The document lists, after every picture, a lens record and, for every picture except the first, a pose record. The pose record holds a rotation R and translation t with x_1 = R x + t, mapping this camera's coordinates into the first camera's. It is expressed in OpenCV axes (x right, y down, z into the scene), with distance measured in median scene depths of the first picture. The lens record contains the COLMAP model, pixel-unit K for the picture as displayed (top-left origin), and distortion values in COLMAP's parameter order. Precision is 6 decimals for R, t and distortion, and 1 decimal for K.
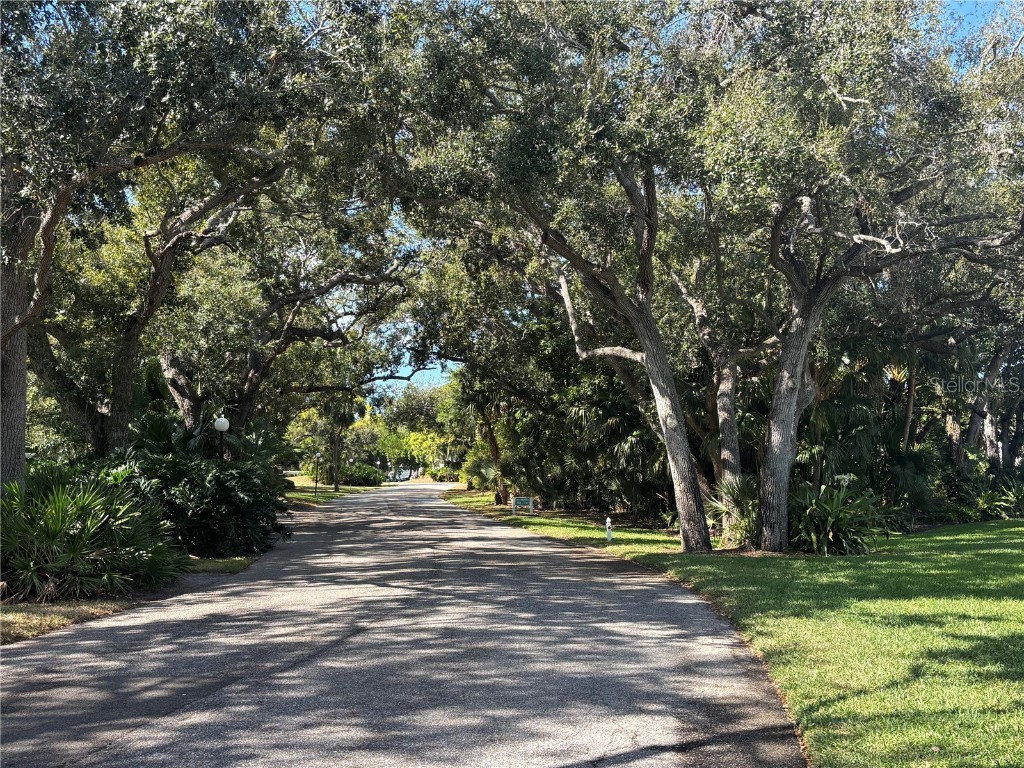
lens RADIAL K [[974.5, 0, 512.0], [0, 974.5, 384.0], [0, 0, 1]] dist [0.056551, -0.010809]
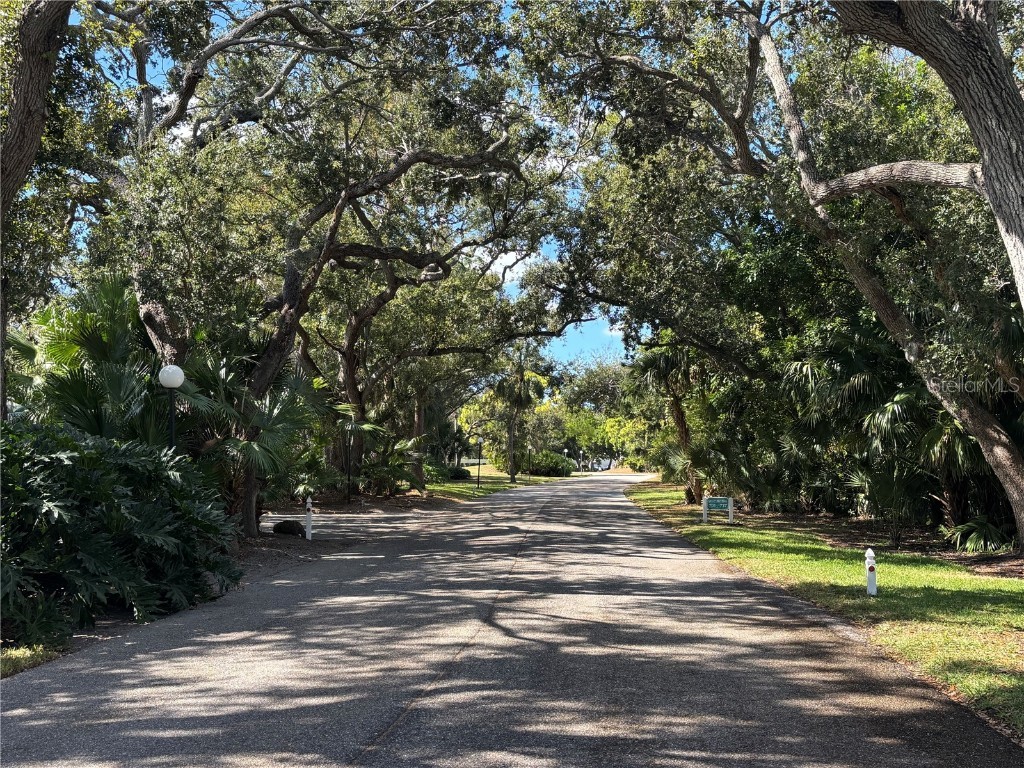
lens RADIAL K [[974.5, 0, 512.0], [0, 974.5, 384.0], [0, 0, 1]] dist [0.056551, -0.010809]
pose [[0.976881, -0.014811, -0.213269, 0.014949], [0.017072, 0.999816, 0.008764, 0.023966], [0.213100, -0.012202, 0.976954, 0.255462]]
